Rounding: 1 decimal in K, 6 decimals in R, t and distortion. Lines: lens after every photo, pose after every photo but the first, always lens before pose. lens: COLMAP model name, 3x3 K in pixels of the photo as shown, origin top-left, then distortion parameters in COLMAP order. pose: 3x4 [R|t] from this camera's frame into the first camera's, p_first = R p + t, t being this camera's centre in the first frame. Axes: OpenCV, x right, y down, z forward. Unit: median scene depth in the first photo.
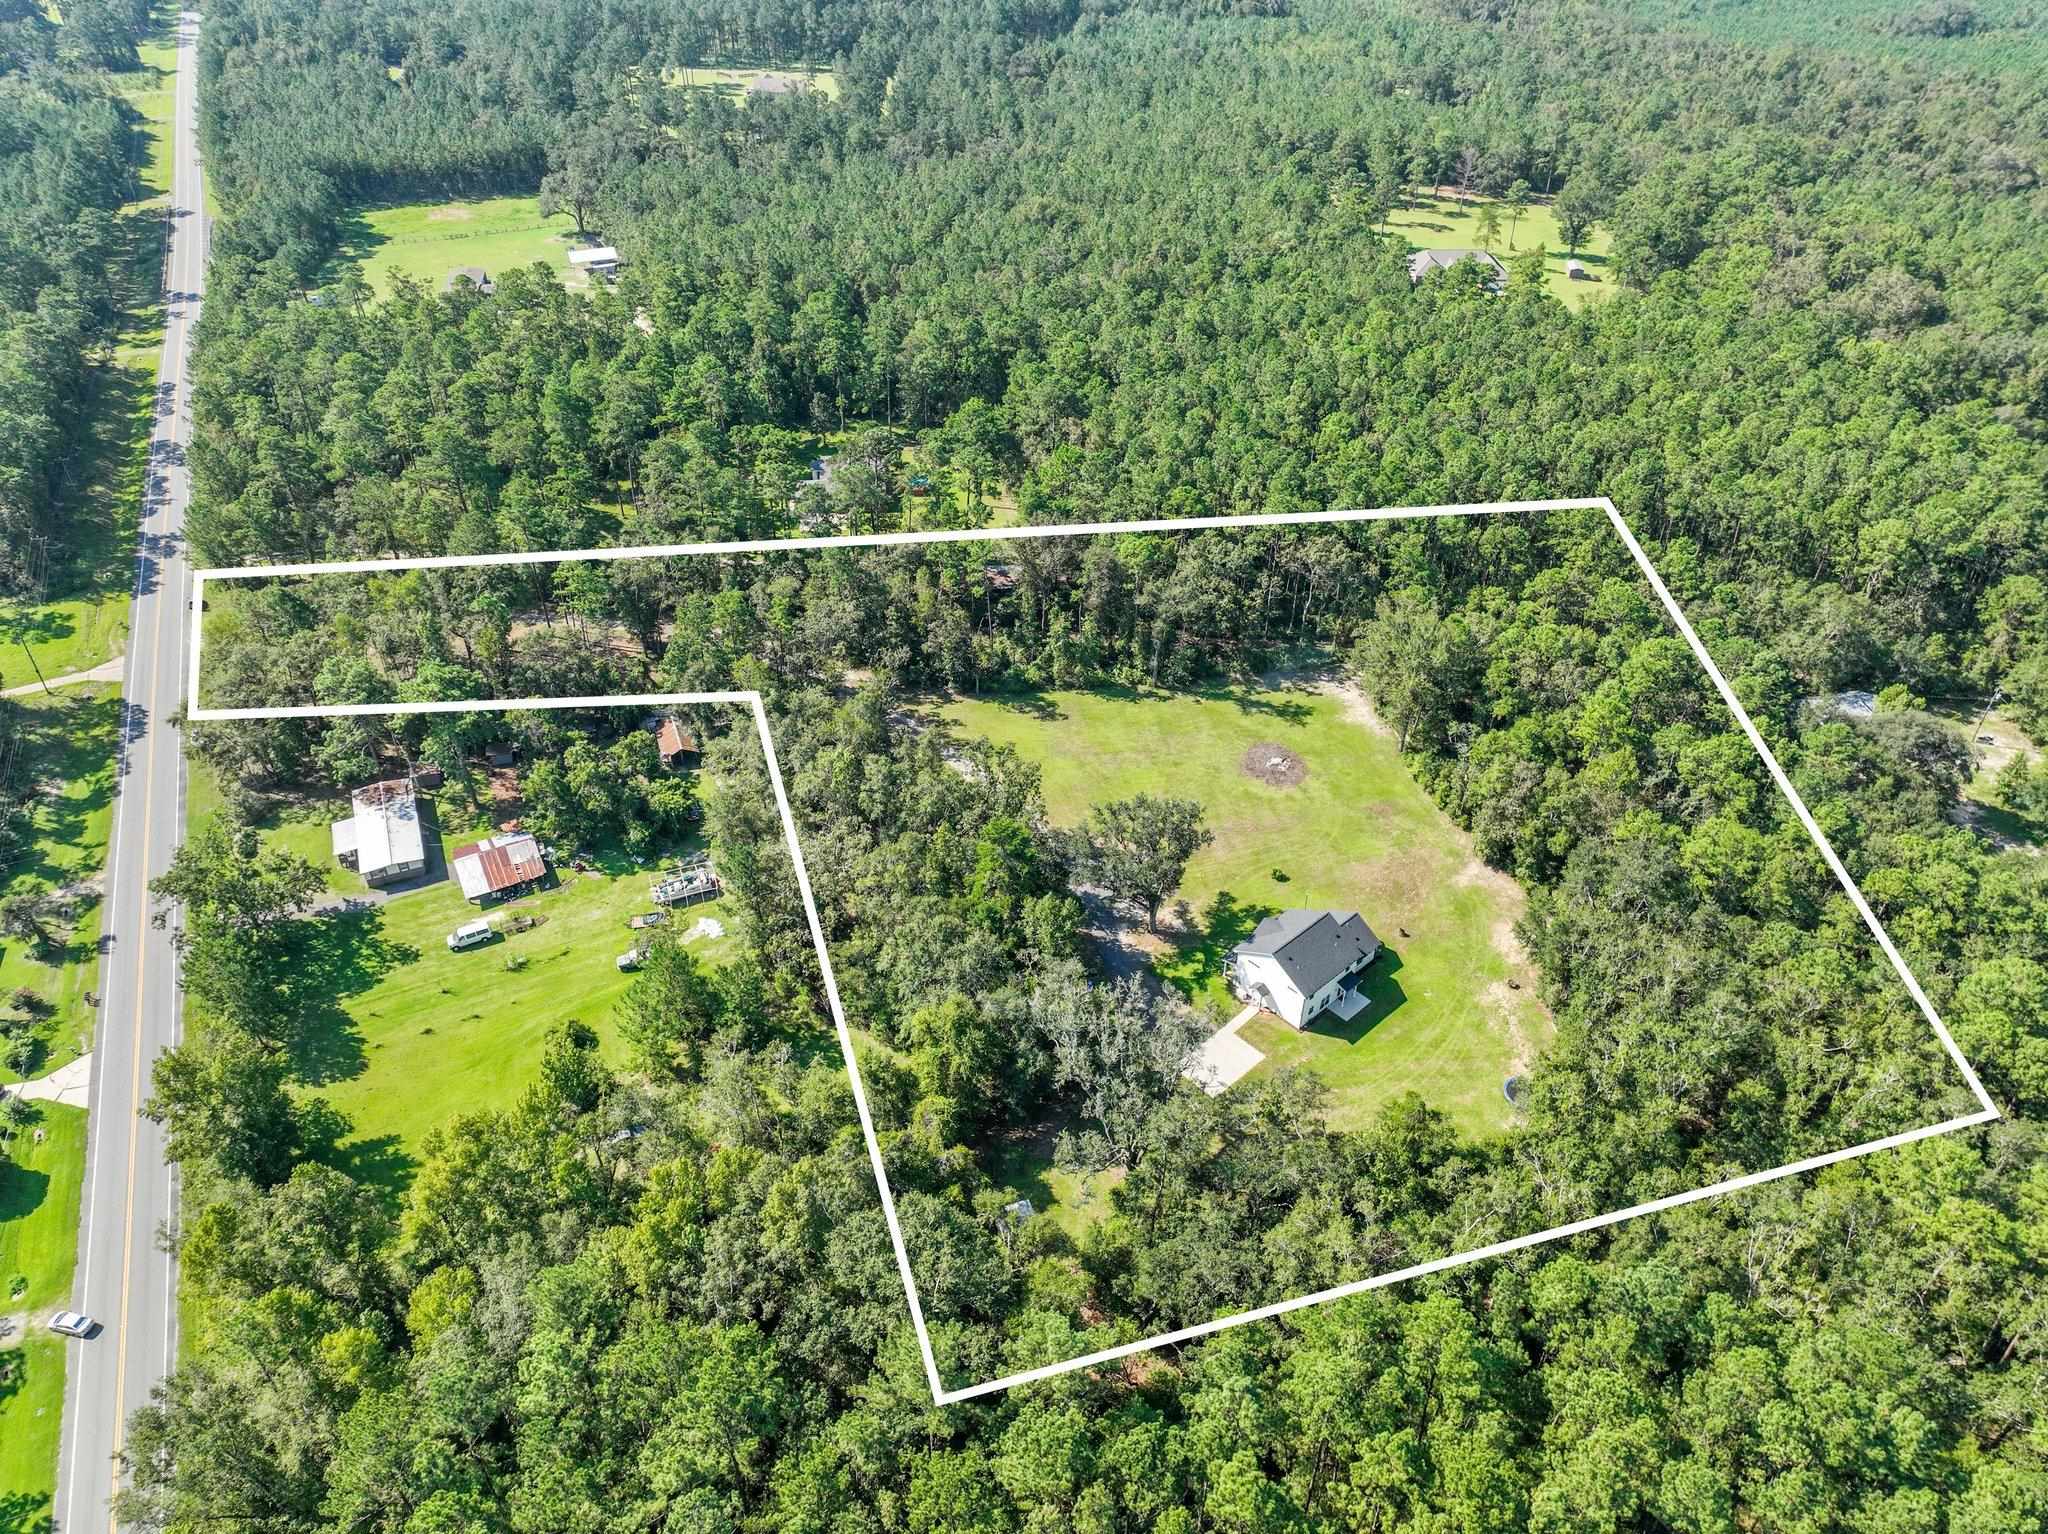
lens RADIAL K [[1429.8, 0, 1012.9], [0, 1429.8, 767.9], [0, 0, 1]] dist [0.000120, -0.004810]
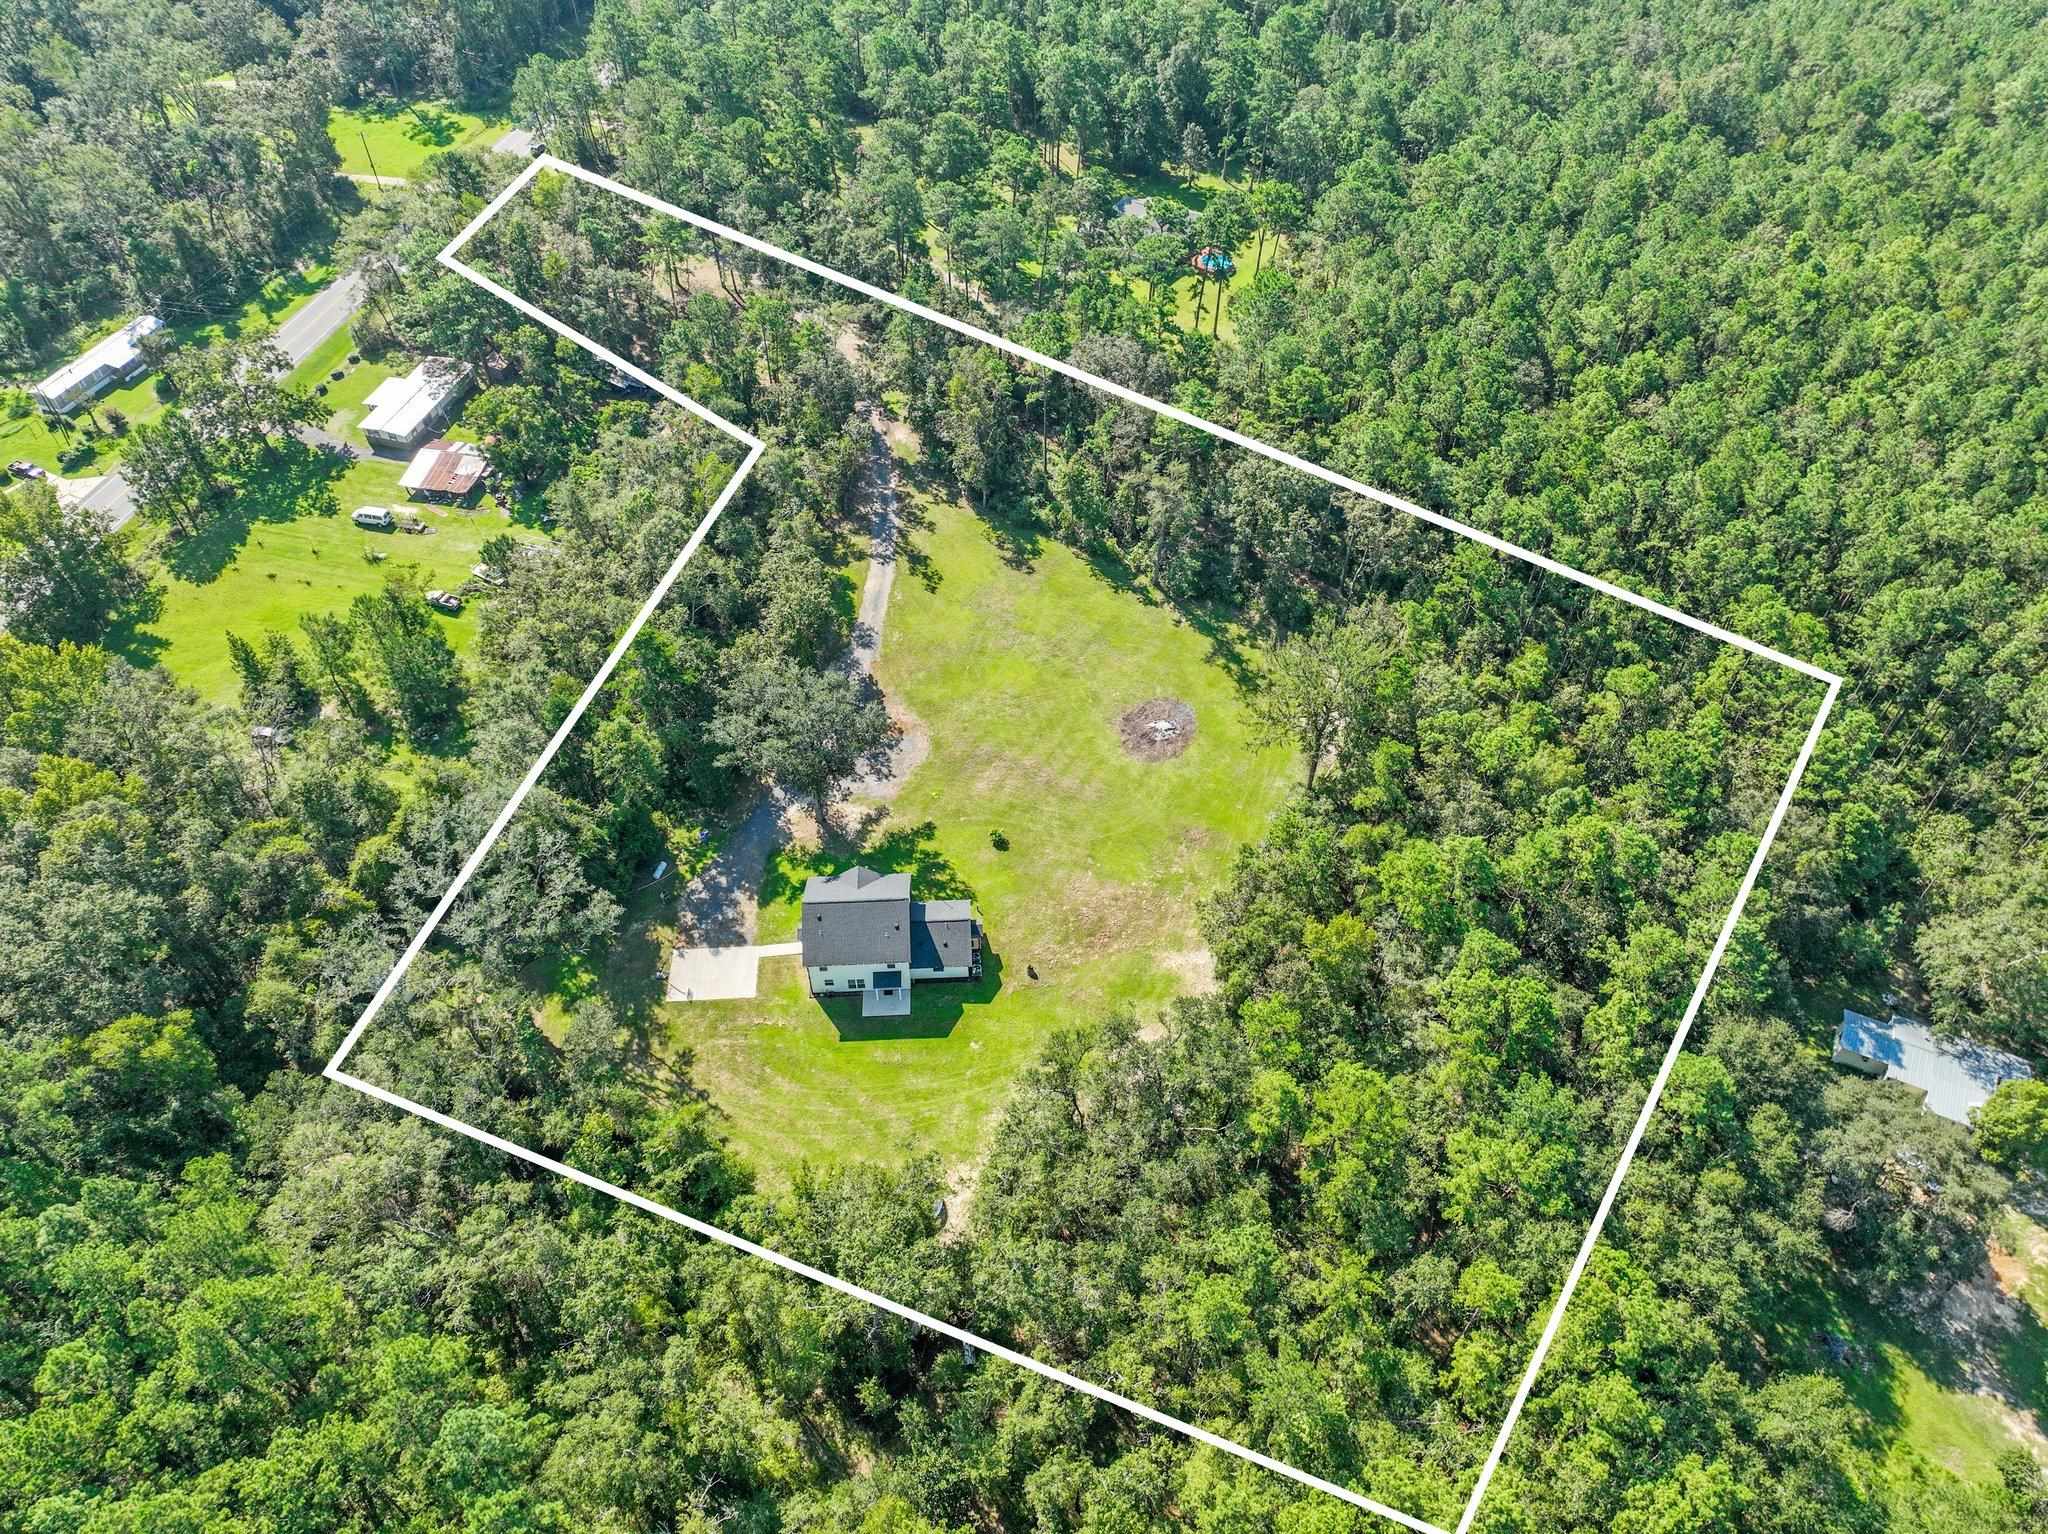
lens RADIAL K [[1429.8, 0, 1022.9], [0, 1429.8, 774.3], [0, 0, 1]] dist [0.000120, -0.004810]
pose [[0.768768, 0.478865, -0.423892, 0.549028], [-0.380126, 0.875177, 0.299281, -0.221599], [0.514295, -0.068945, 0.854837, 0.297826]]
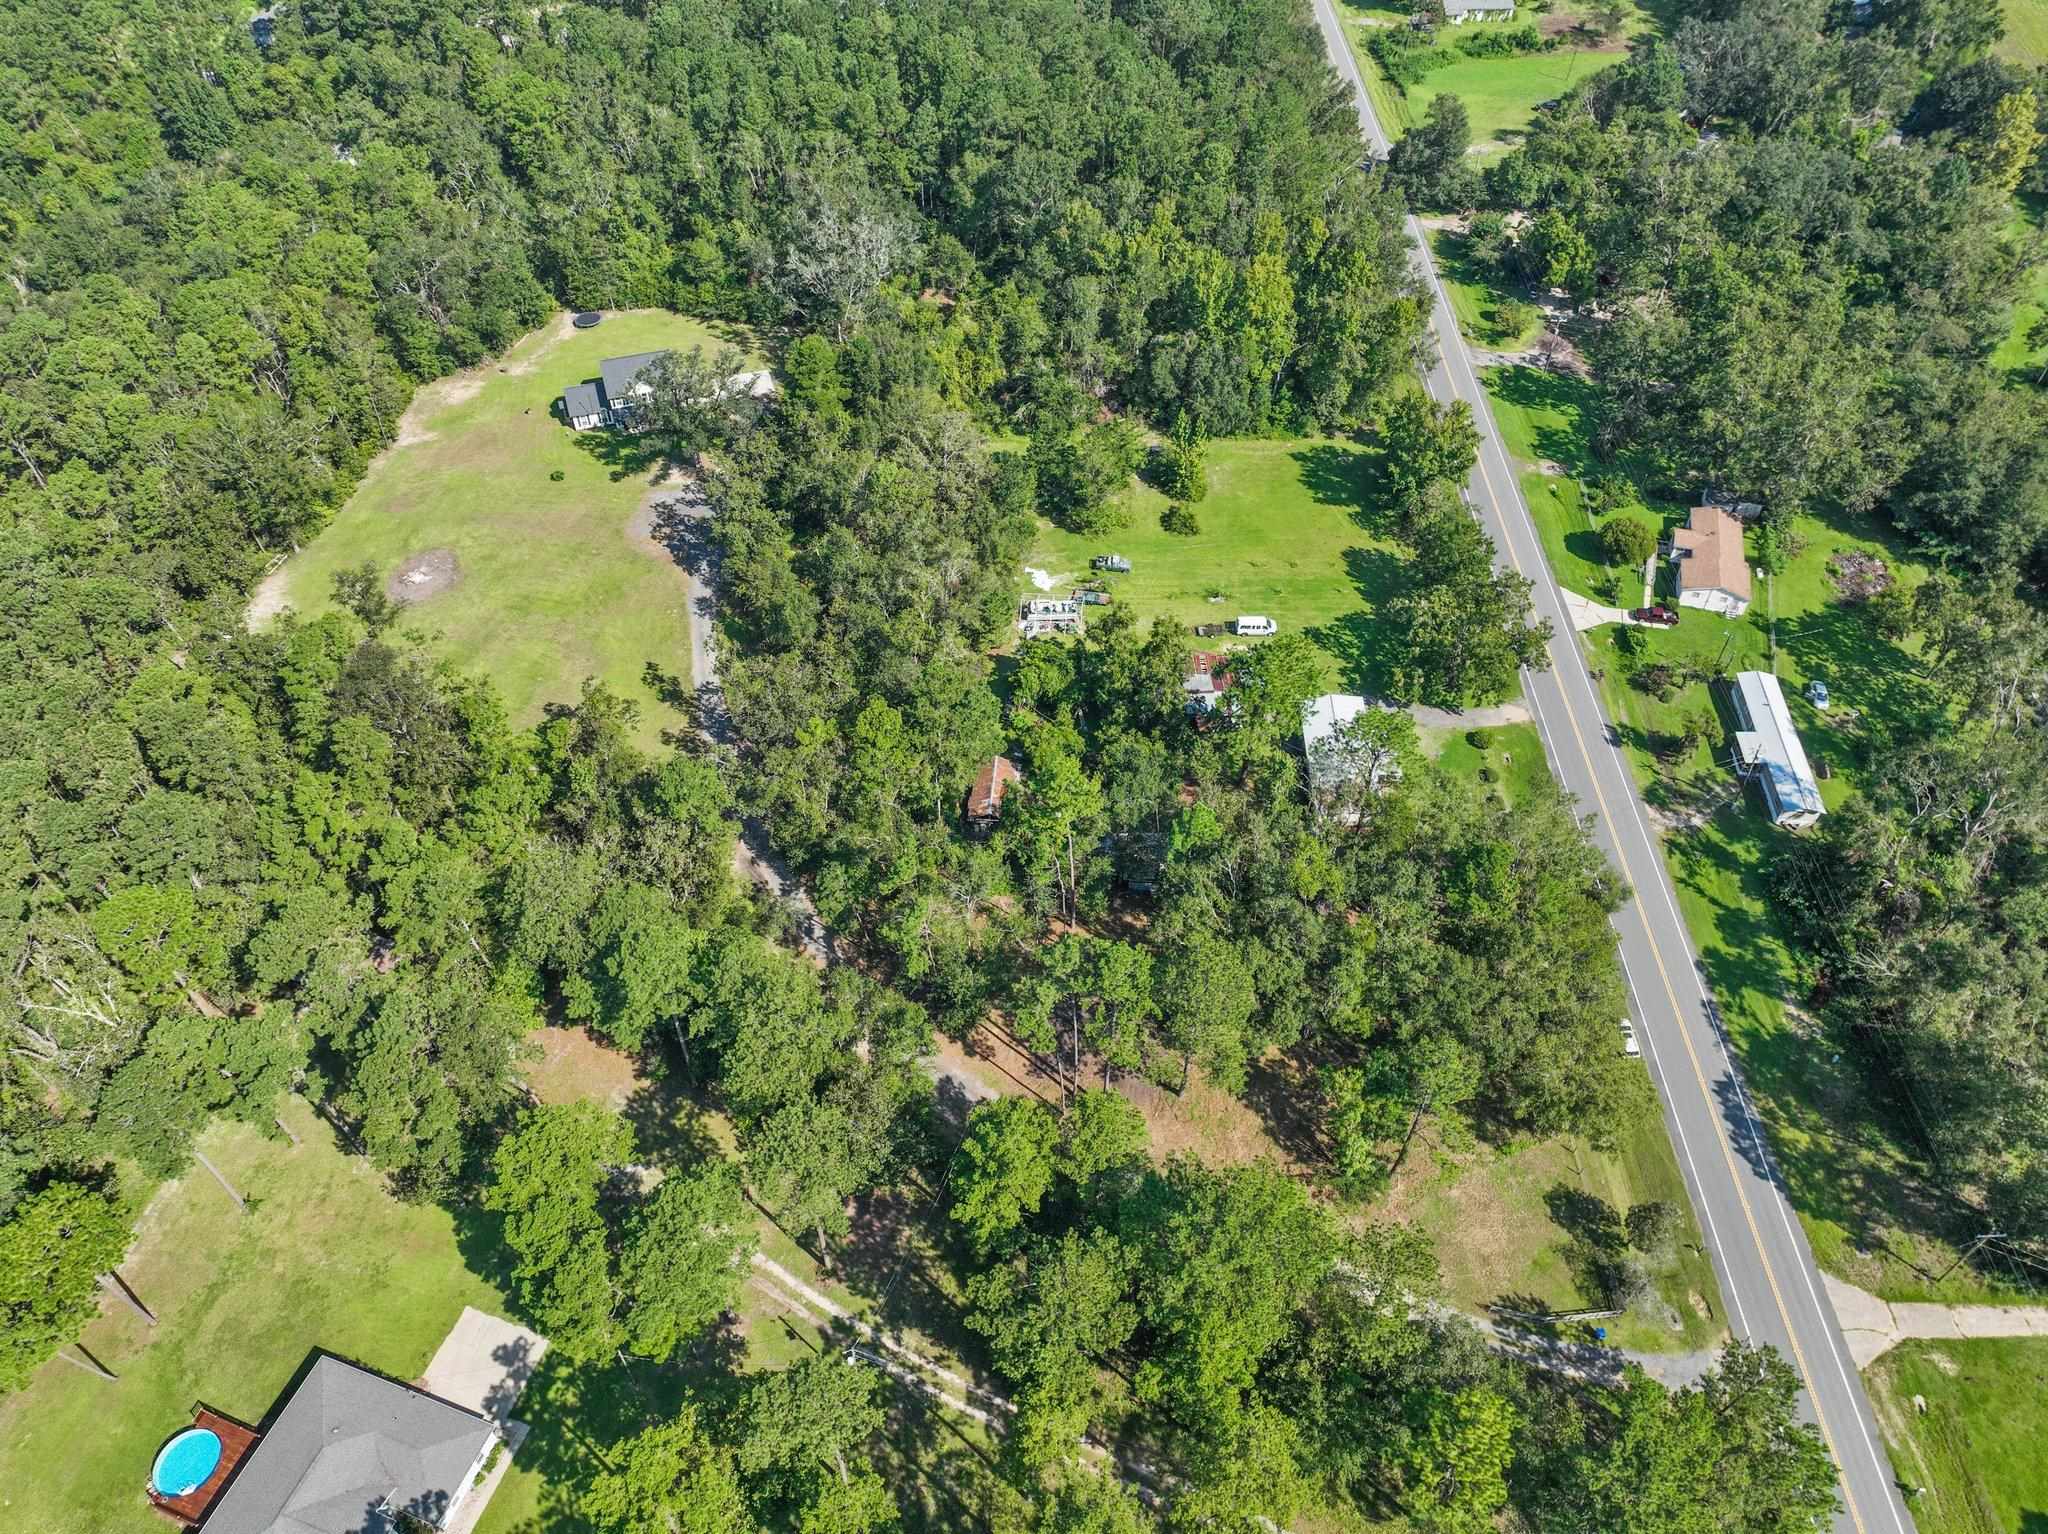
lens RADIAL K [[1429.8, 0, 1027.0], [0, 1429.8, 769.1], [0, 0, 1]] dist [0.000120, -0.004810]
pose [[-0.908548, -0.313039, 0.276672, -0.534800], [0.241282, 0.147467, 0.959185, -0.887725], [-0.341063, 0.938222, -0.058450, 1.185099]]
